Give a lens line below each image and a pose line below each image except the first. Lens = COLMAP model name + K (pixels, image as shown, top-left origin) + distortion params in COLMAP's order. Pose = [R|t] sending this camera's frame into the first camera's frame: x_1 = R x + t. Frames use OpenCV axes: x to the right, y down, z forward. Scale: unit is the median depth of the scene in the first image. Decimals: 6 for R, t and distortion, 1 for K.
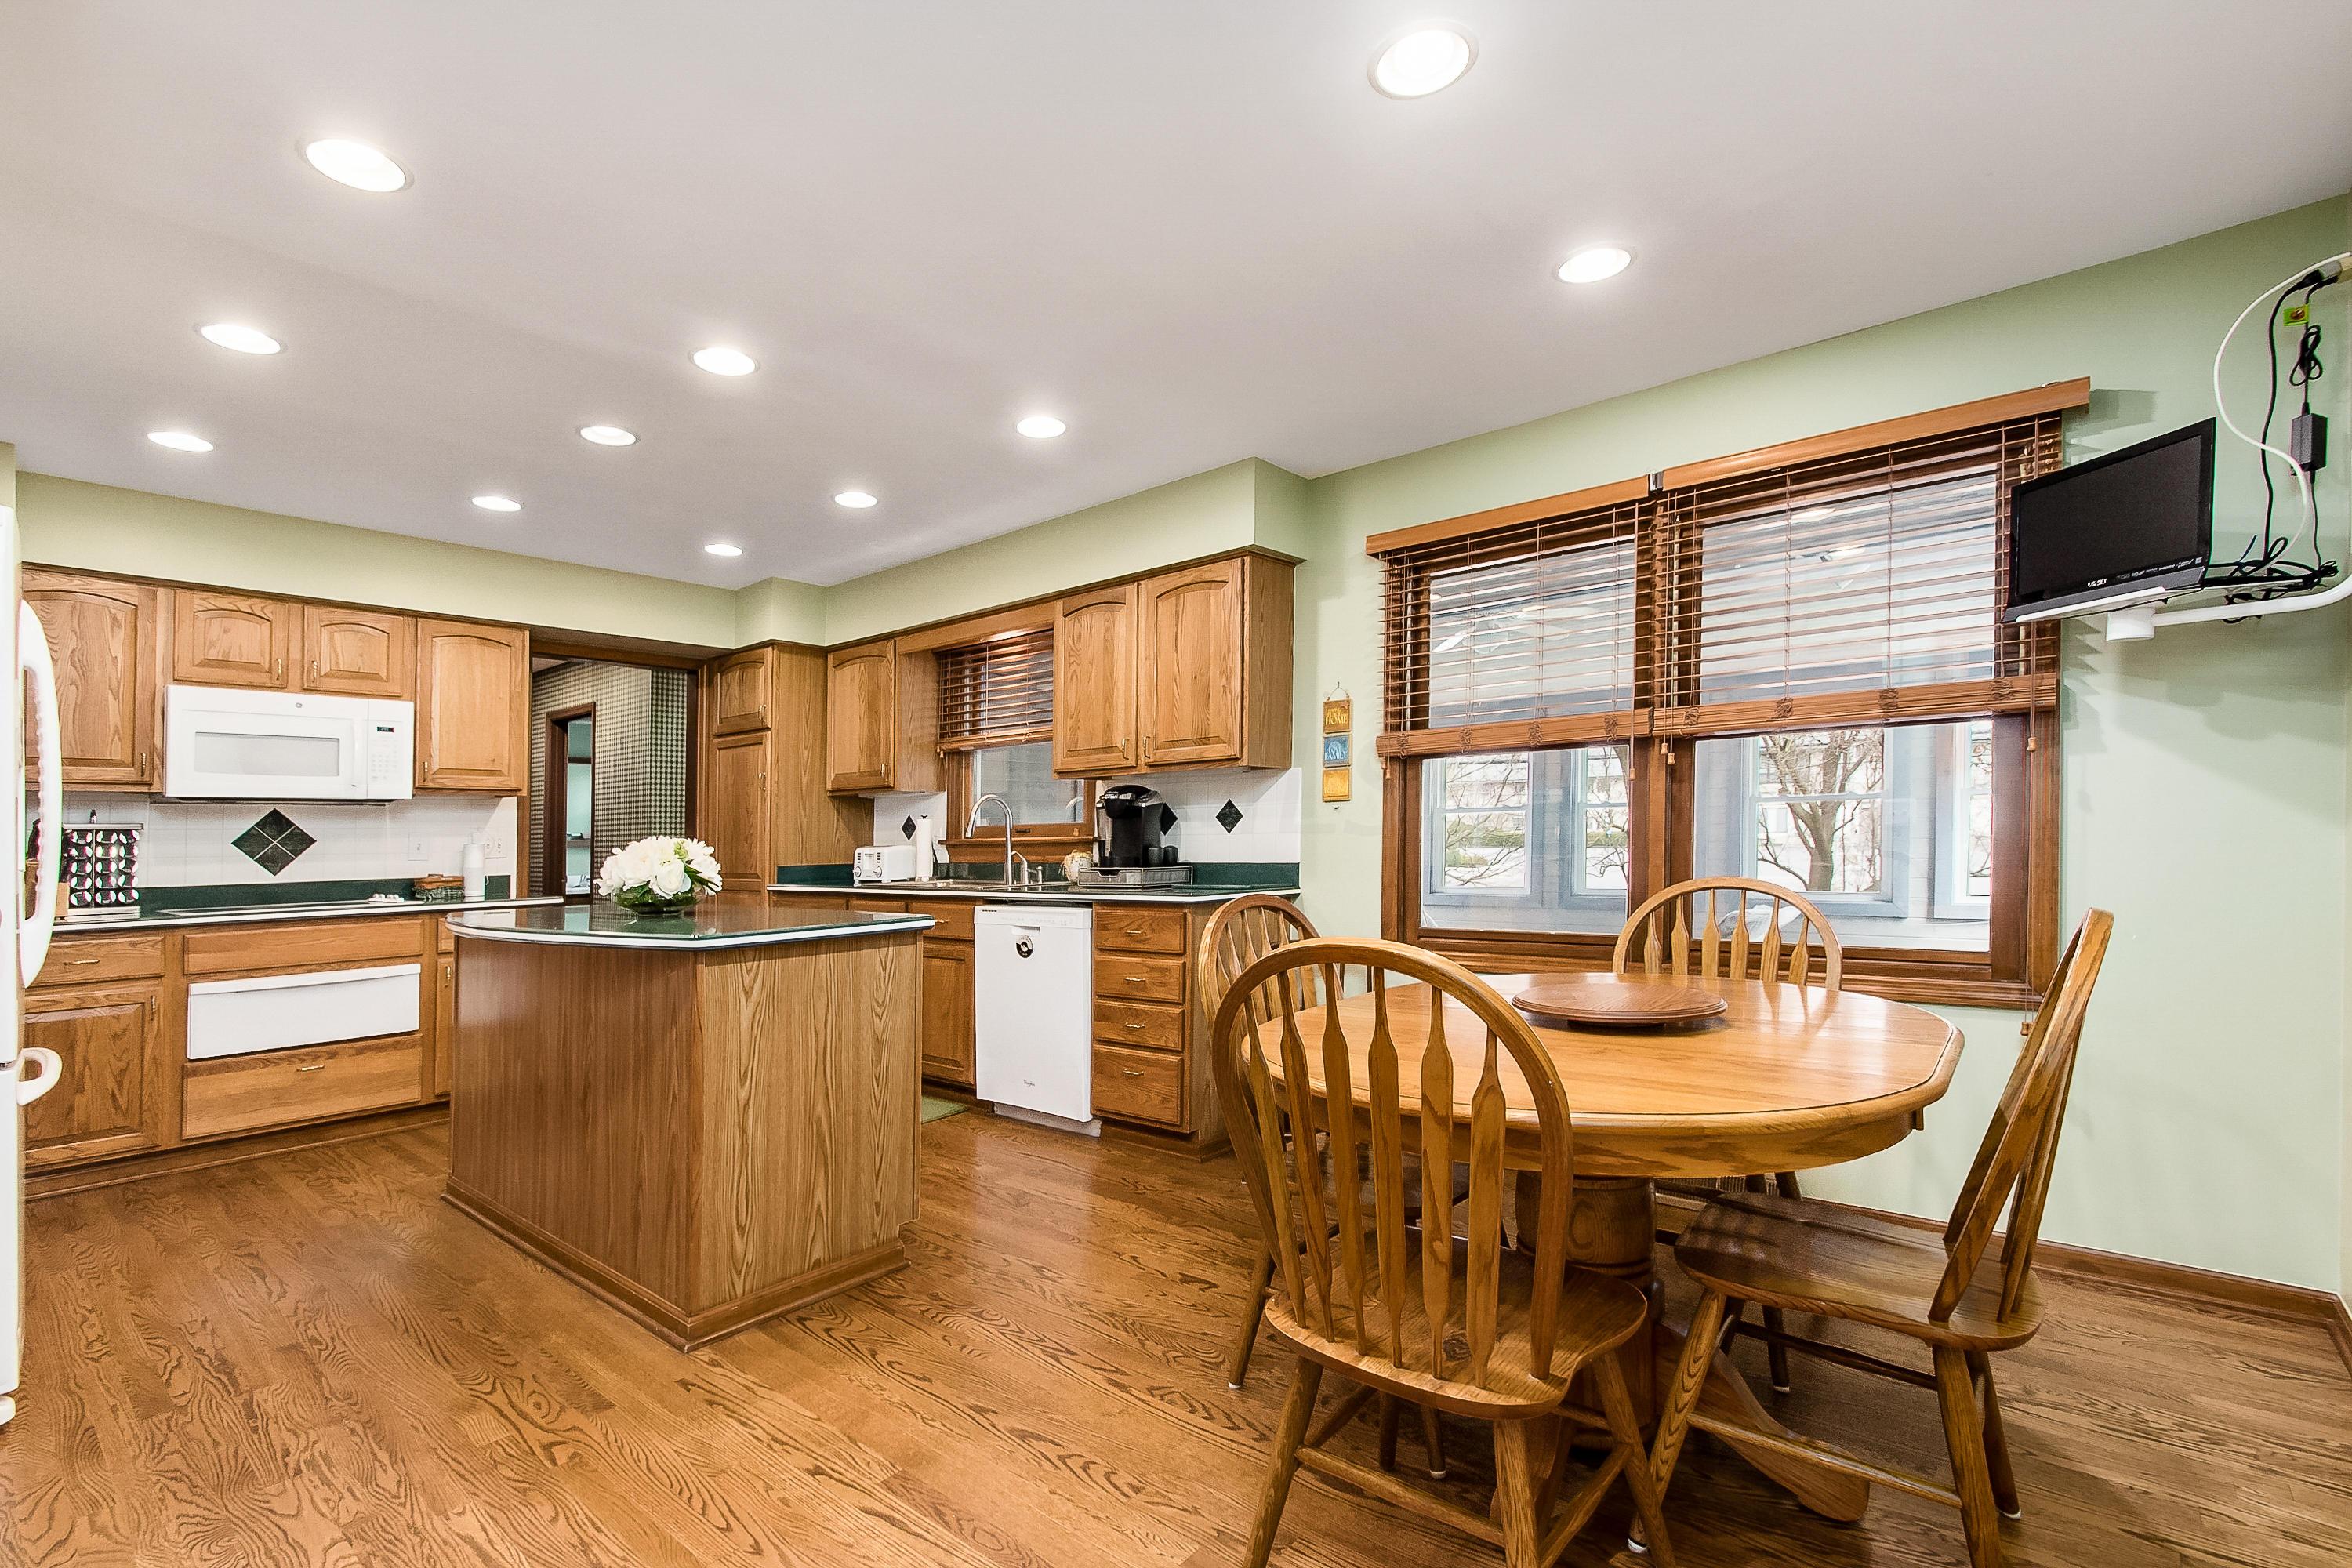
lens RADIAL K [[1076.6, 0, 1108.6], [0, 1076.6, 783.4], [0, 0, 1]] dist [-0.001633, -0.001052]
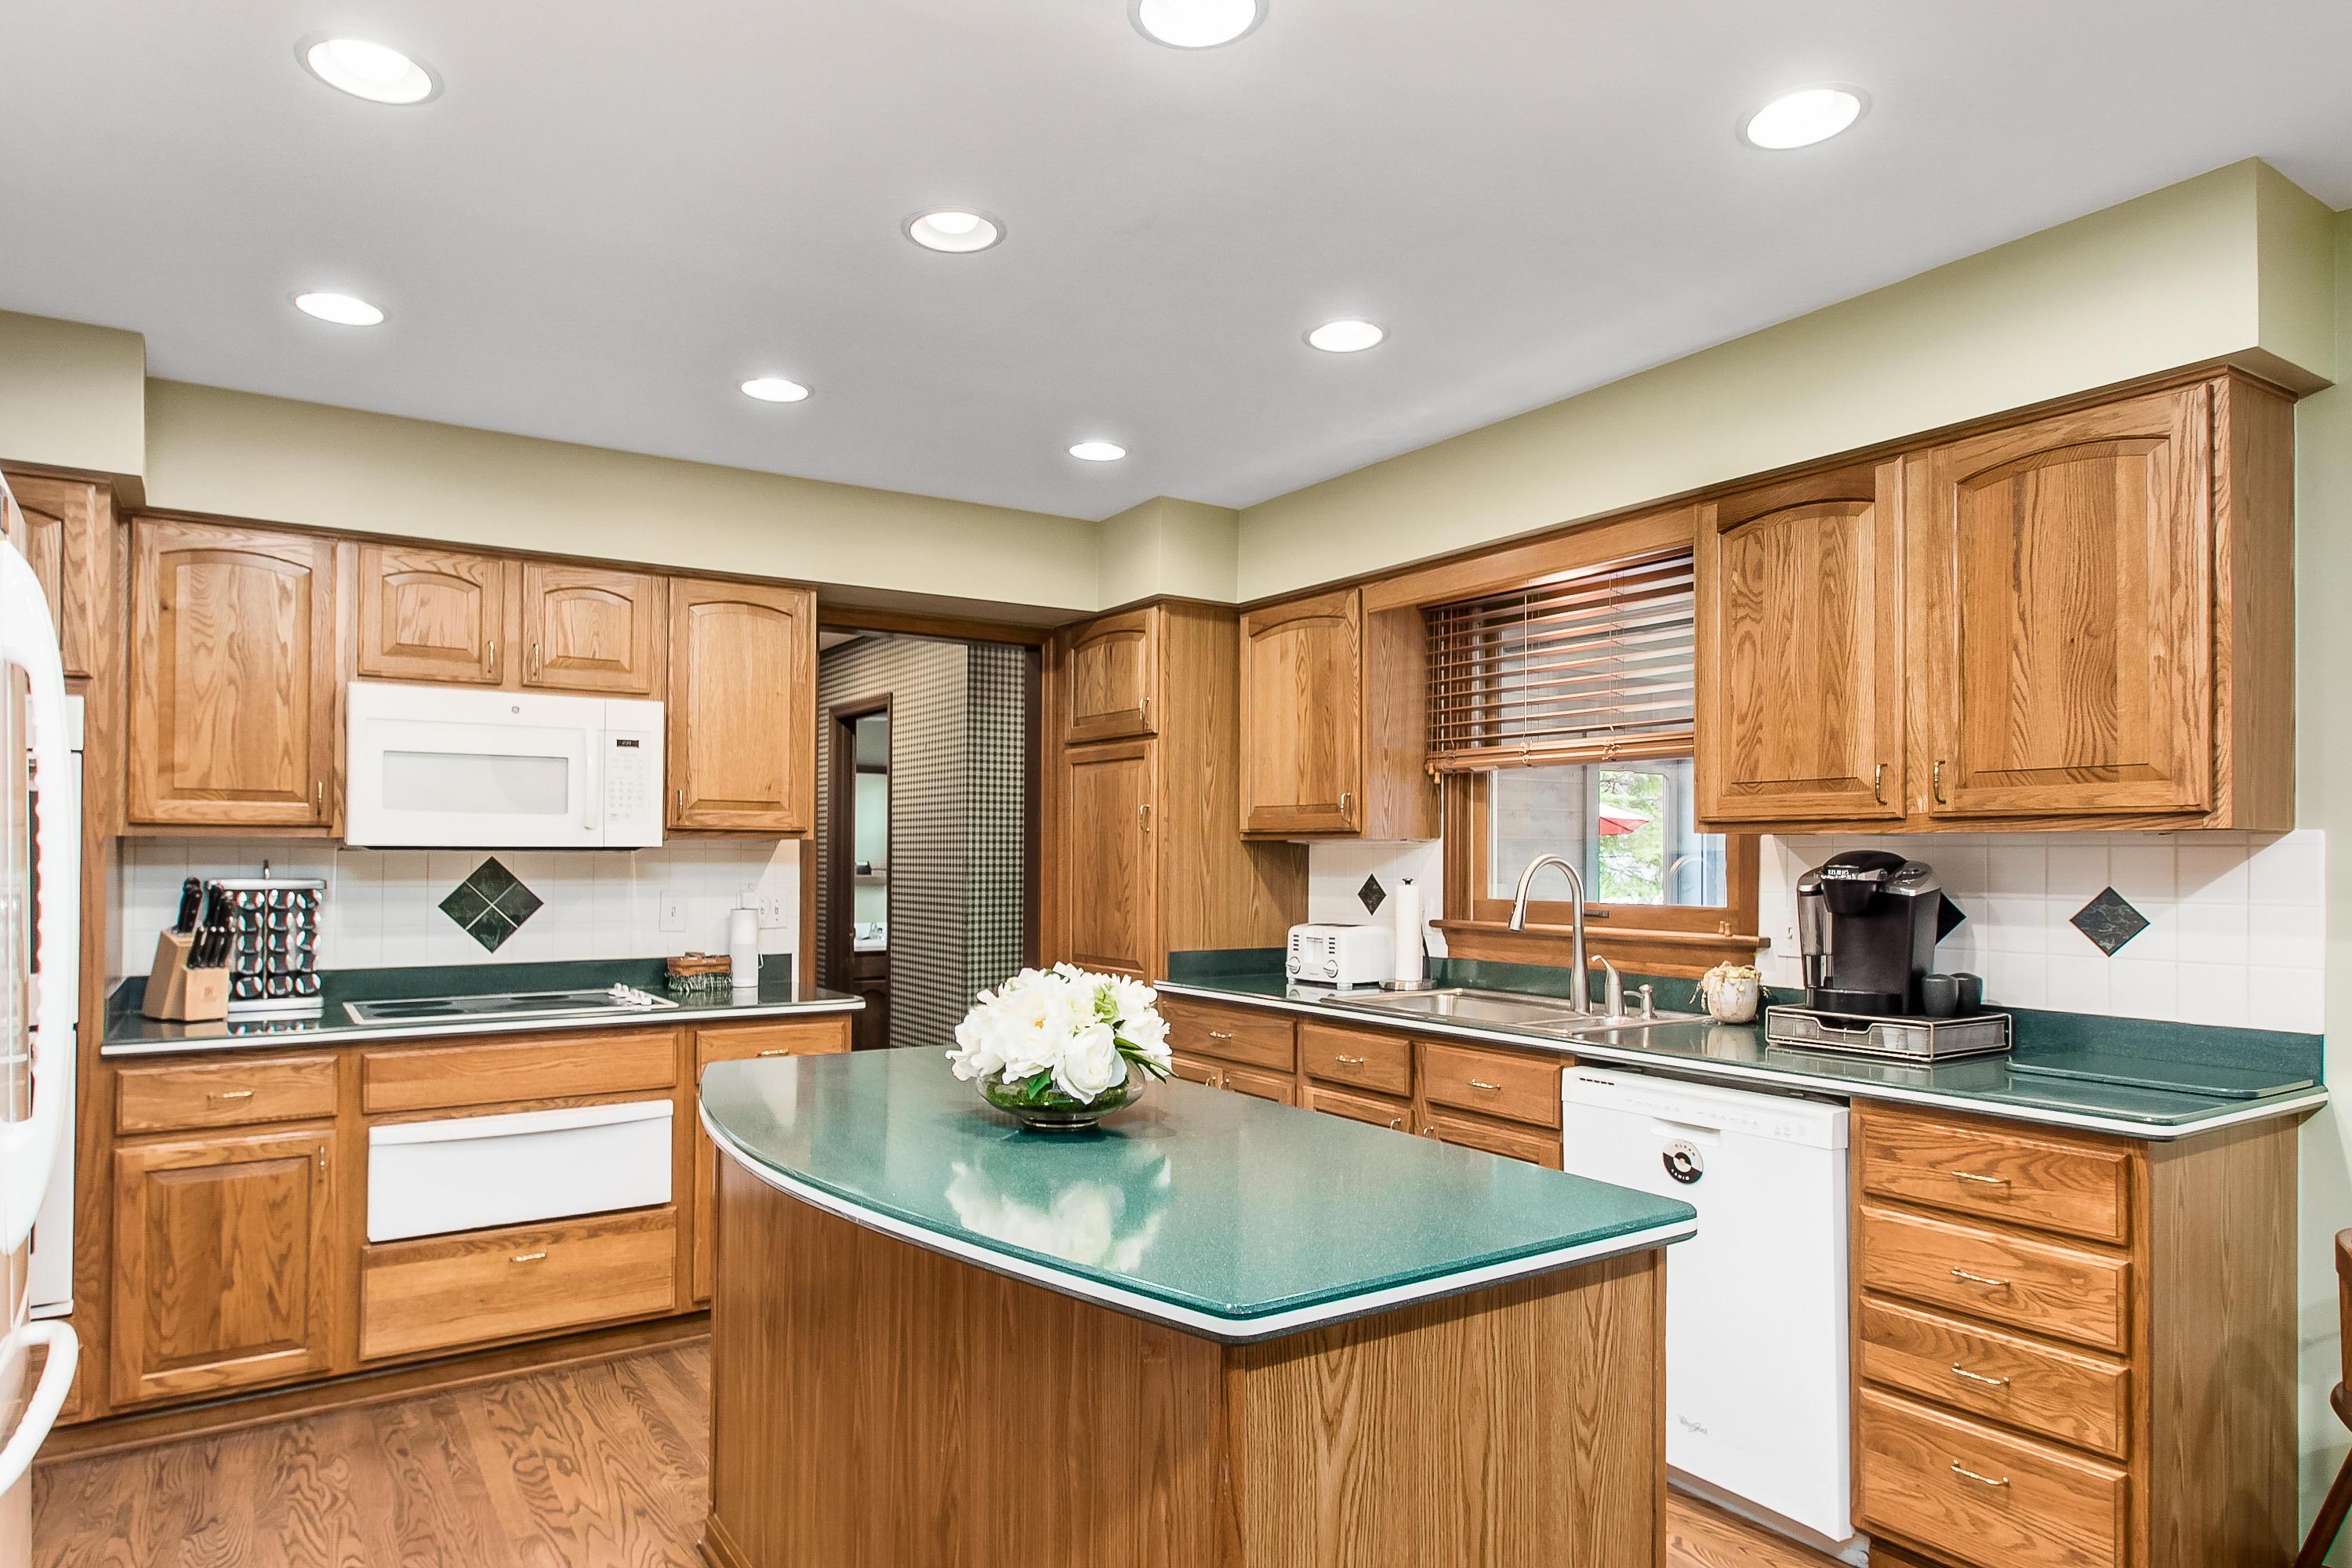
lens RADIAL K [[1341.4, 0, 1105.8], [0, 1341.4, 837.7], [0, 0, 1]] dist [-0.001952, 0.000557]
pose [[0.963171, 0.017909, -0.268293, -0.171668], [-0.006655, 0.999062, 0.042799, -0.031825], [0.268807, -0.039438, 0.962386, 0.294826]]
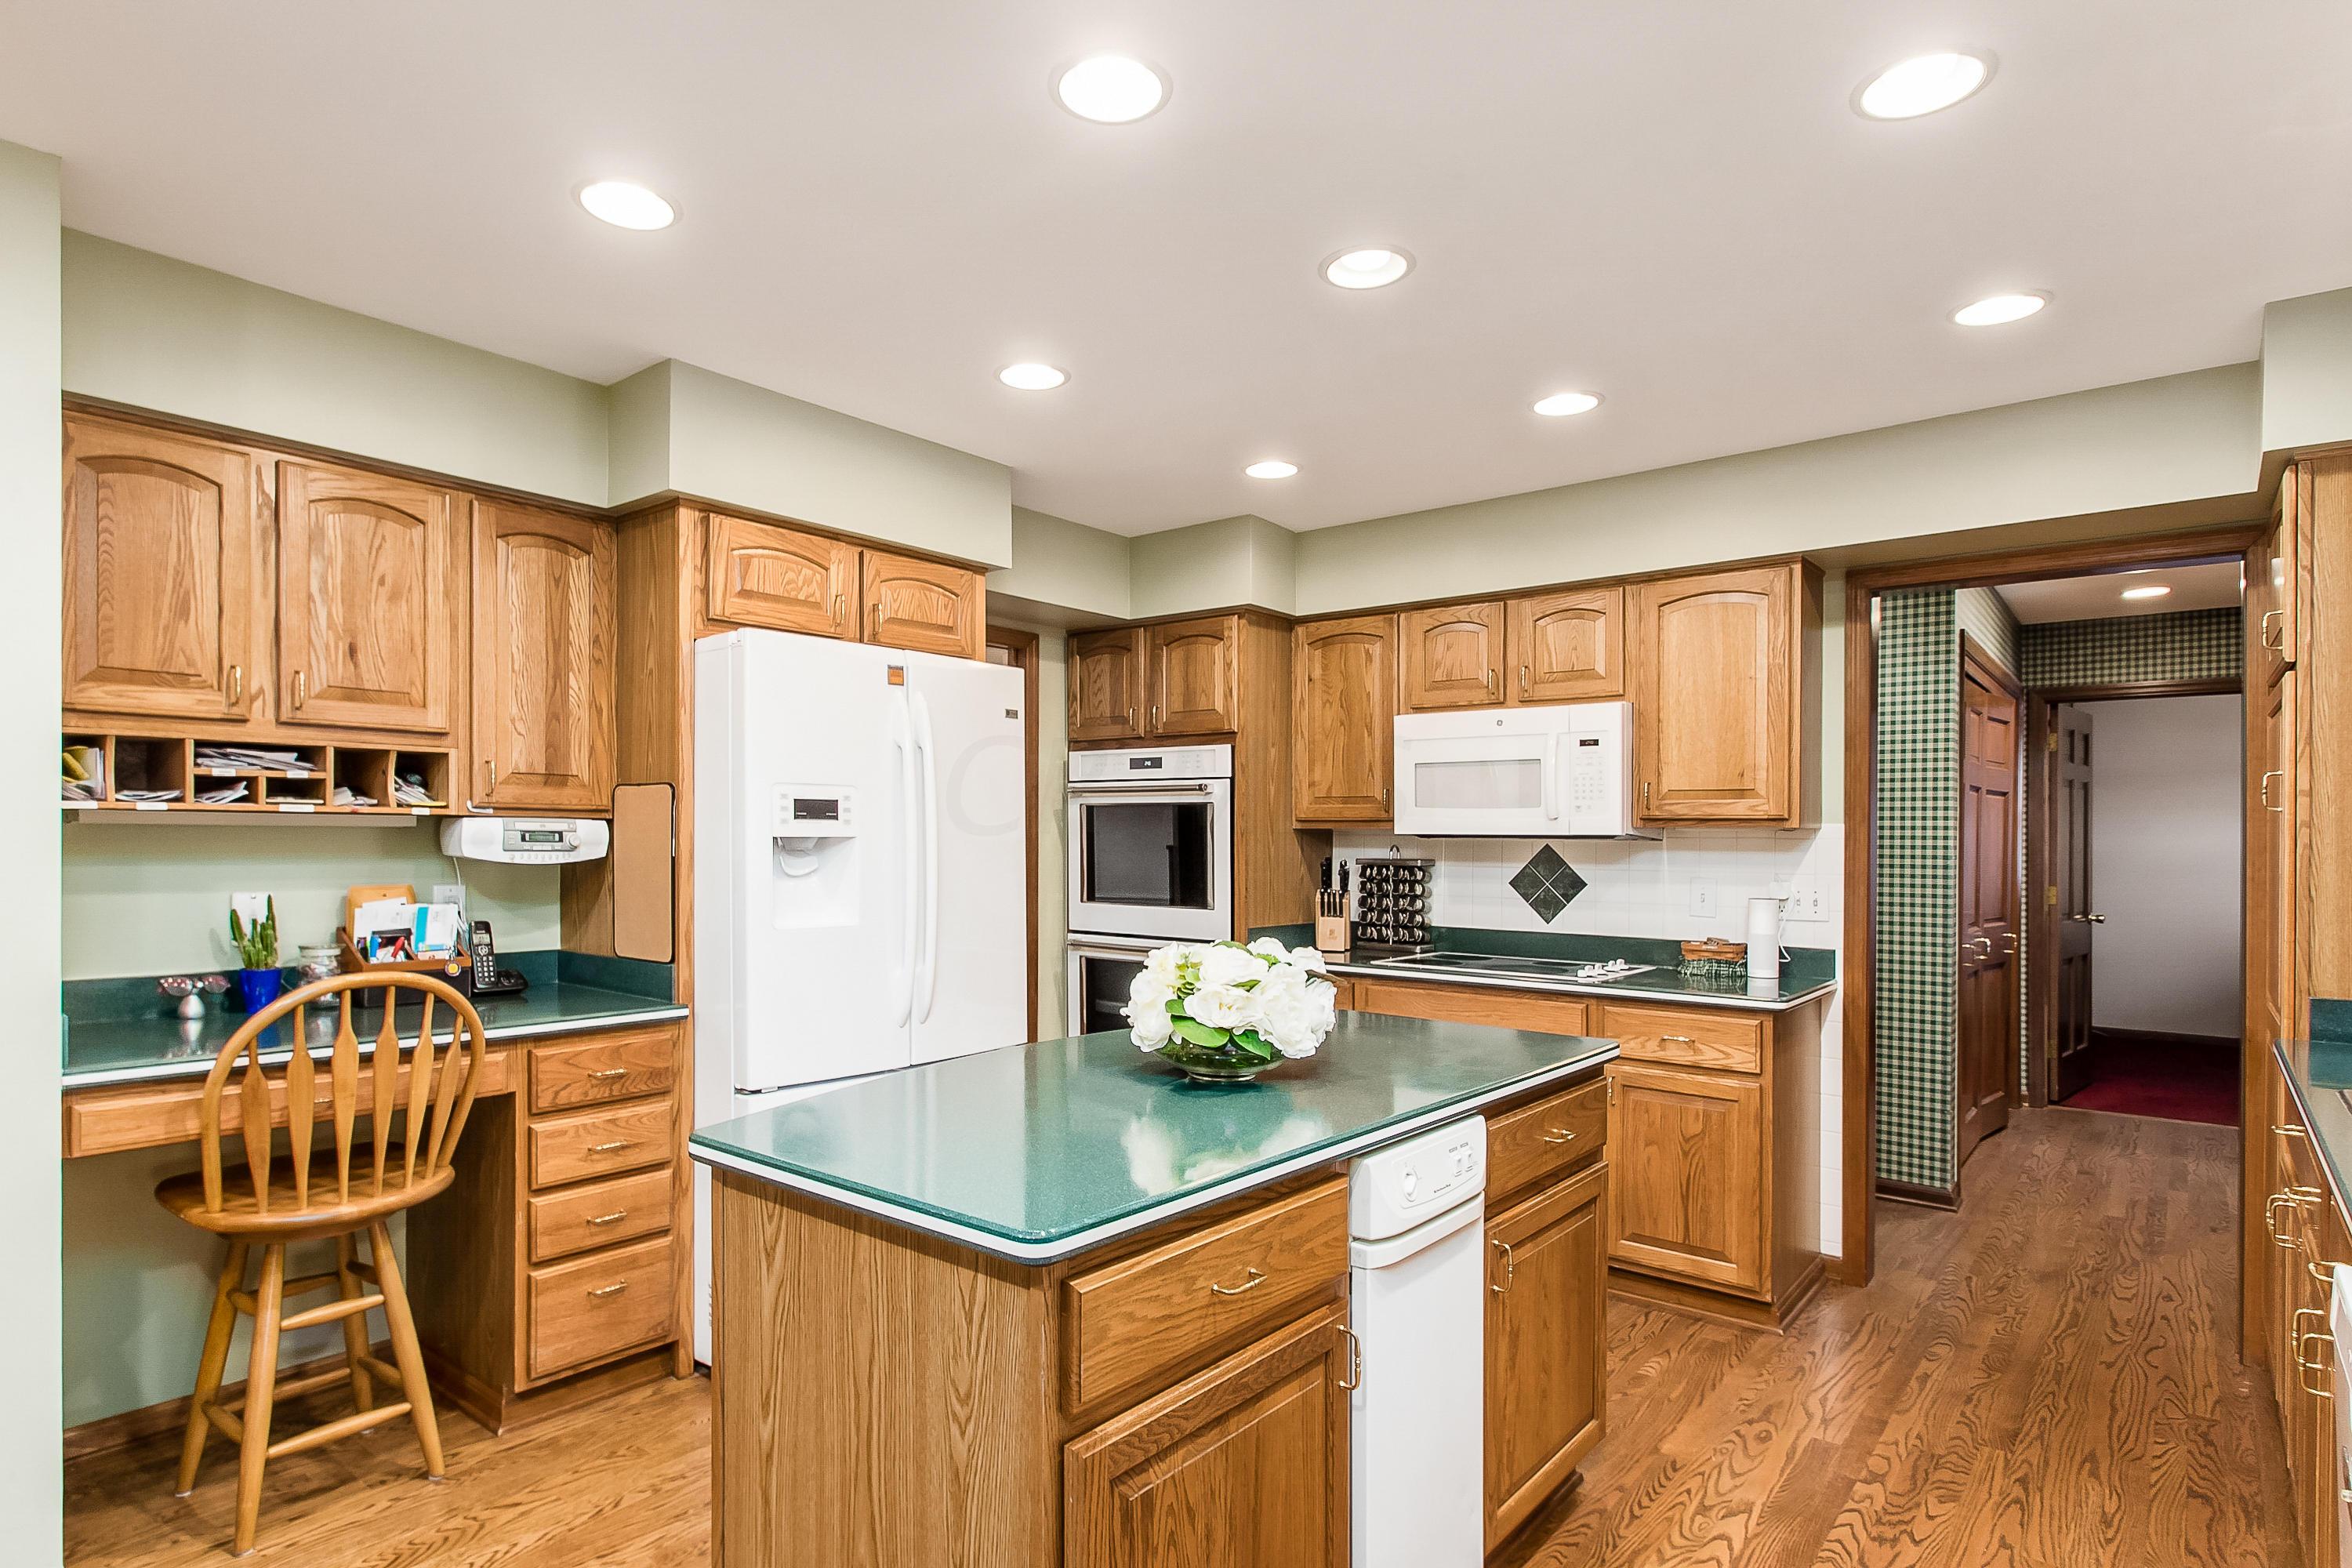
lens RADIAL K [[1227.3, 0, 1150.9], [0, 1227.3, 835.0], [0, 0, 1]] dist [-0.000767, 0.000001]
pose [[0.057216, 0.017790, -0.998203, 0.184910], [0.043698, 0.998838, 0.020306, -0.018224], [0.997405, -0.044781, 0.056372, 0.702704]]
